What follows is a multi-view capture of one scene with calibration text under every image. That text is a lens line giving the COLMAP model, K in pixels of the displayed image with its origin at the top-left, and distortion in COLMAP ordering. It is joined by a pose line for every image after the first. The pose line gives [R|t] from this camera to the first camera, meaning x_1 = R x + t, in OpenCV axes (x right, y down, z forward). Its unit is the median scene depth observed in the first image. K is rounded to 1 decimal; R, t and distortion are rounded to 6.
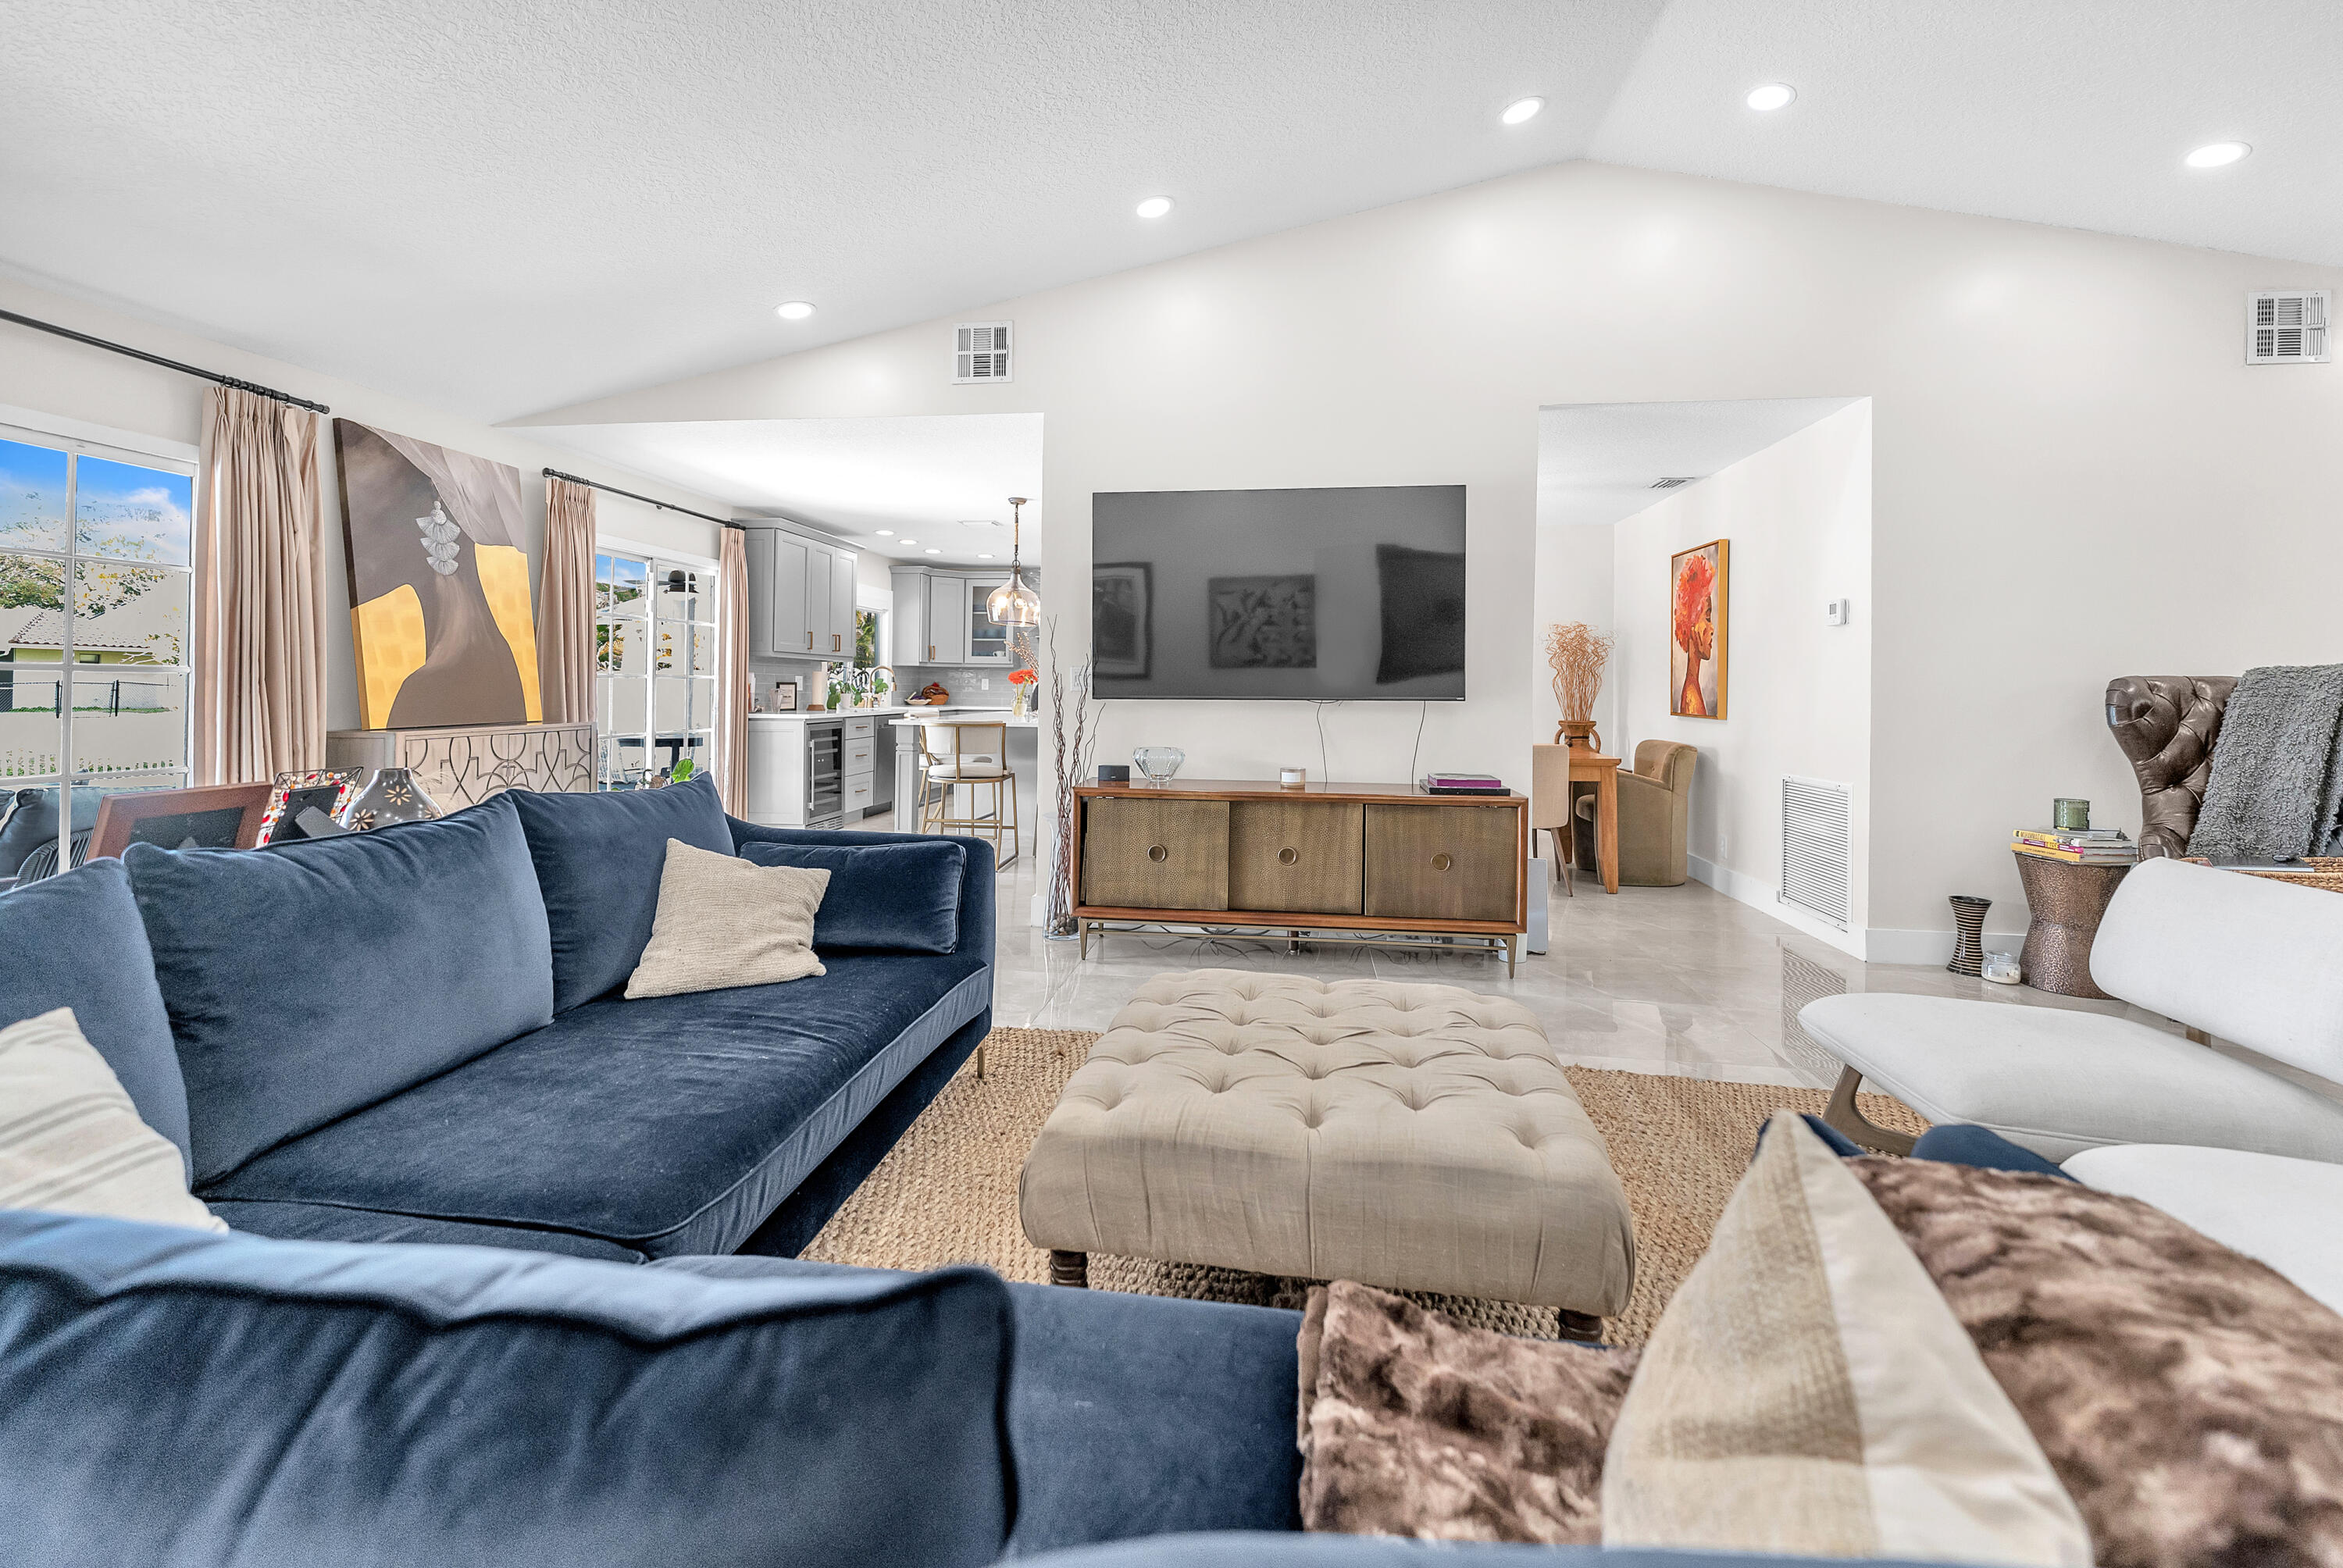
lens RADIAL K [[991.5, 0, 1183.1], [0, 991.5, 680.1], [0, 0, 1]] dist [0.002152, 0.000038]
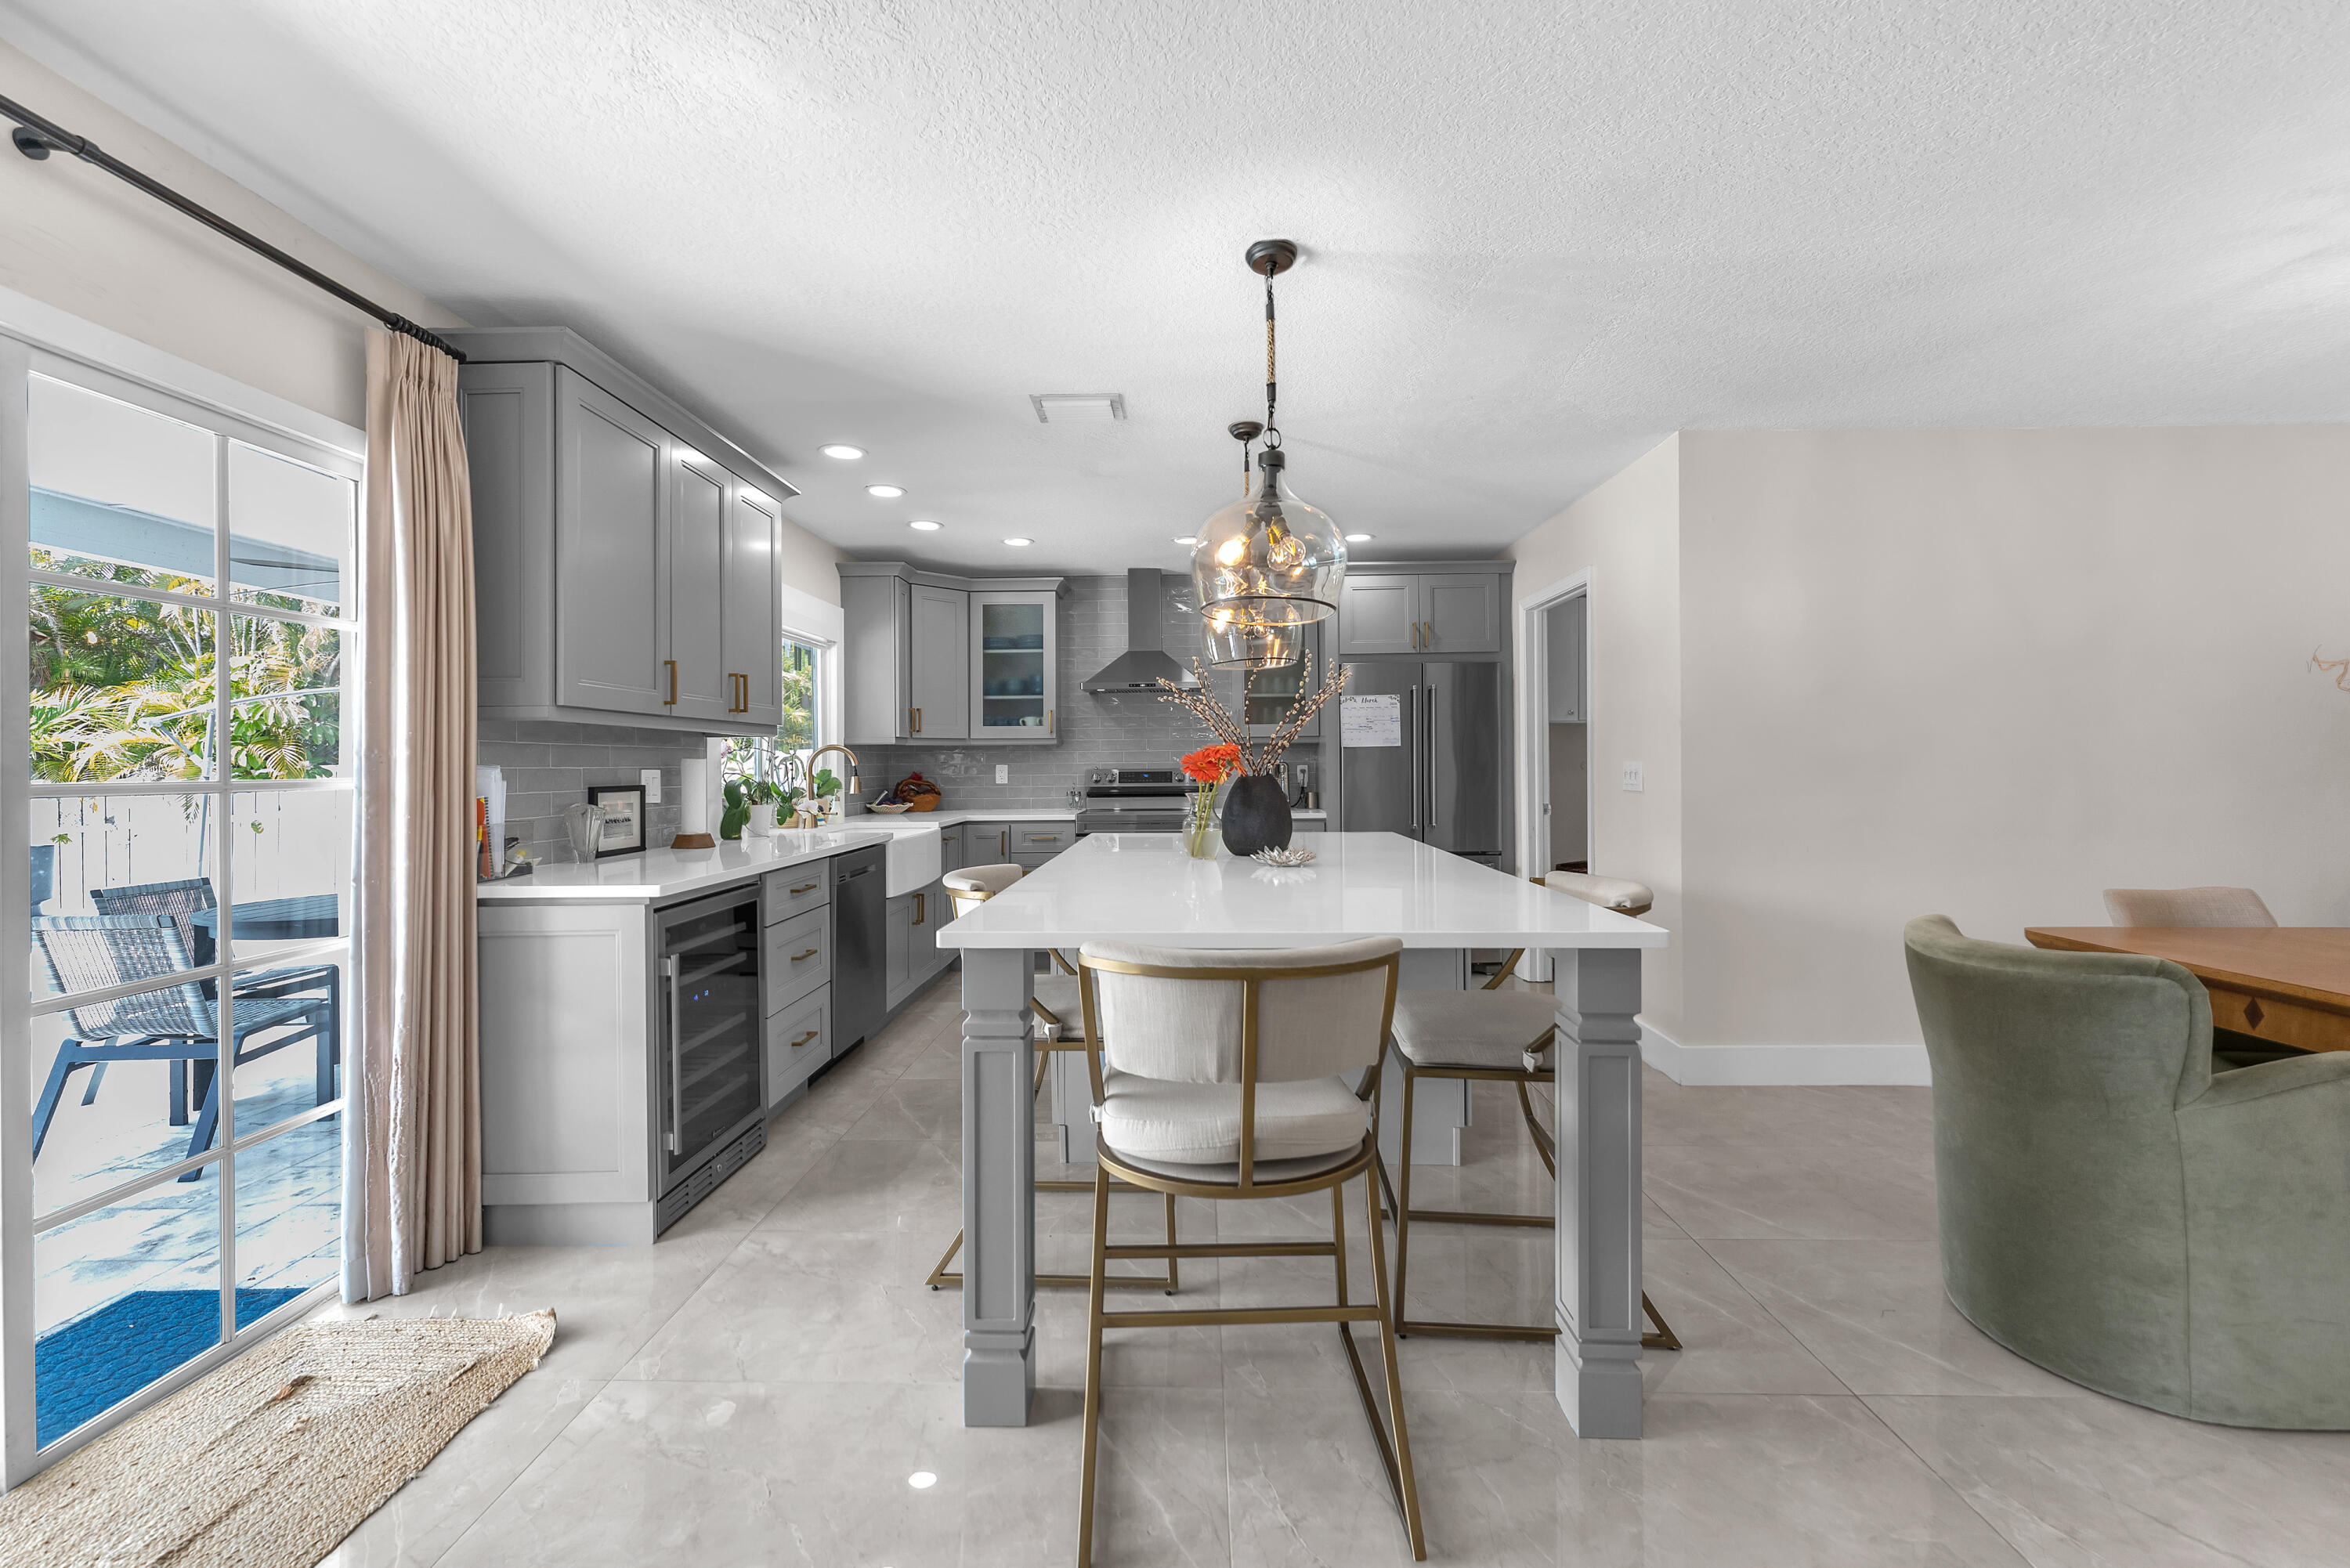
lens RADIAL K [[958.0, 0, 1169.0], [0, 958.0, 767.4], [0, 0, 1]] dist [-0.001663, -0.000759]
pose [[0.996394, -0.018758, 0.082746, -0.325260], [0.017887, 0.999777, 0.011256, -0.009439], [-0.082939, -0.009735, 0.996507, 0.935922]]
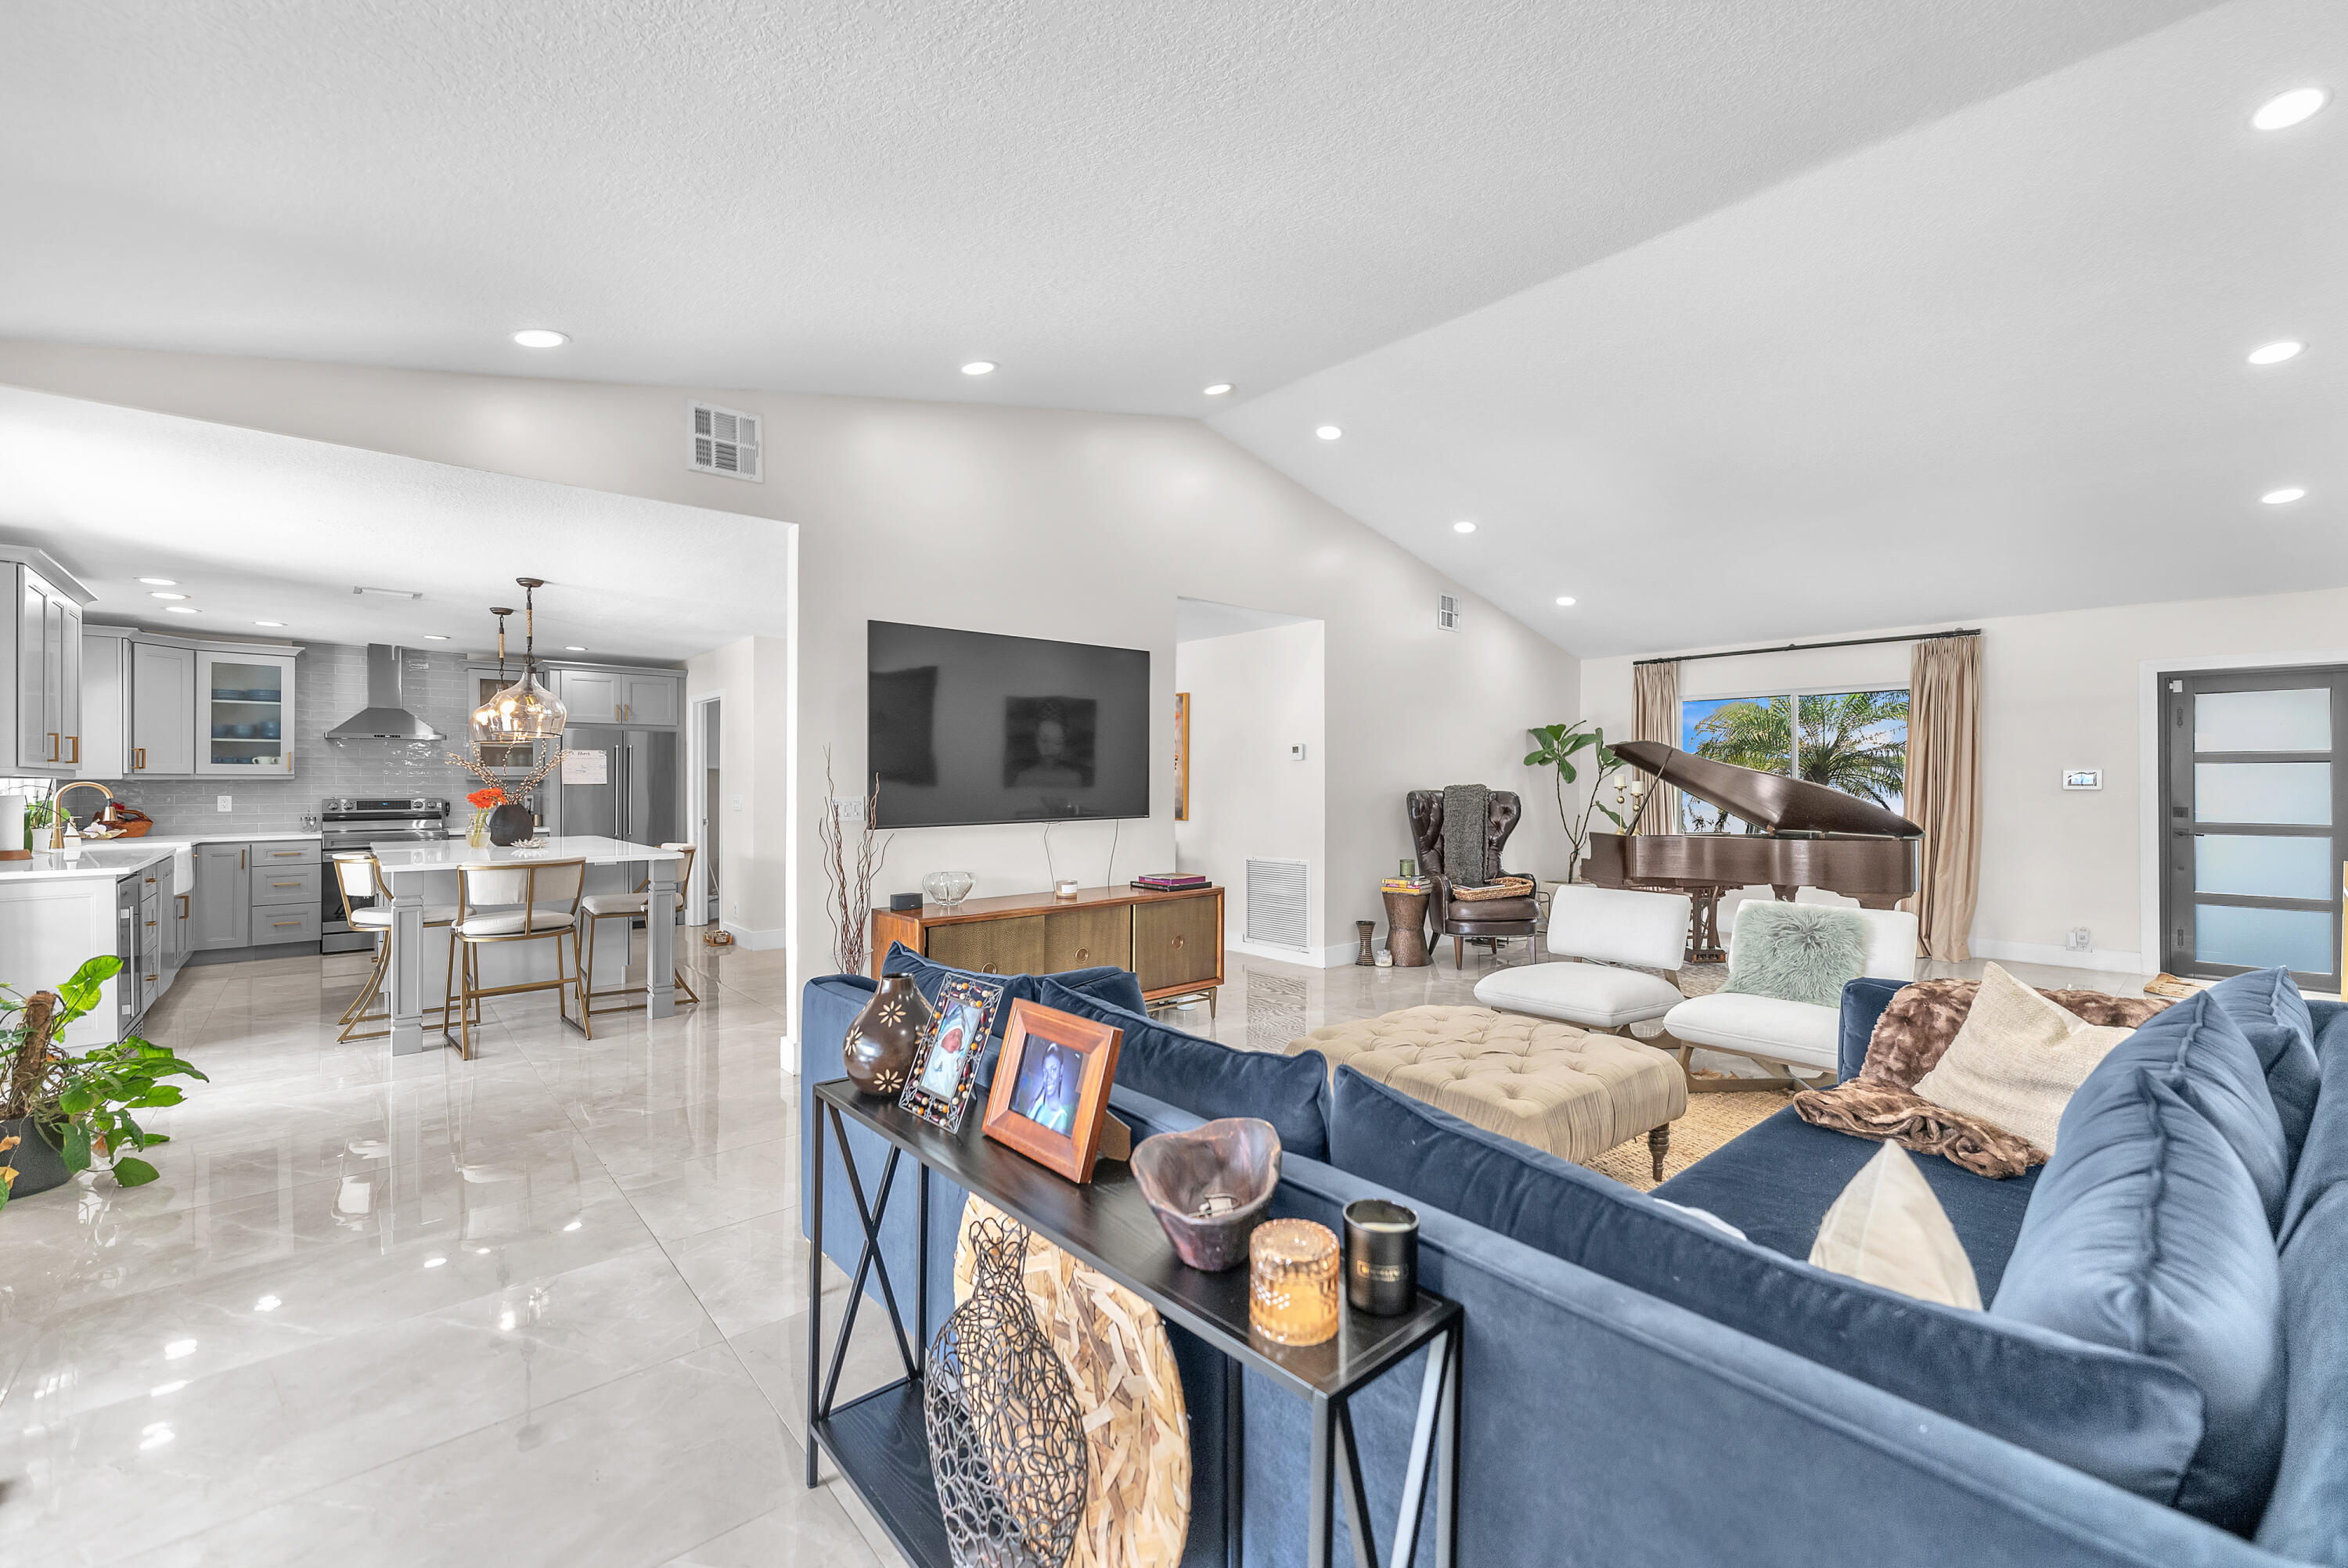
lens RADIAL K [[938.7, 0, 1174.5], [0, 938.7, 776.9], [0, 0, 1]] dist [0.000297, -0.000350]
pose [[0.666138, -0.006463, 0.745801, -0.542469], [0.003325, 0.999978, 0.005695, -0.034740], [-0.745821, -0.001314, 0.666145, 0.141794]]
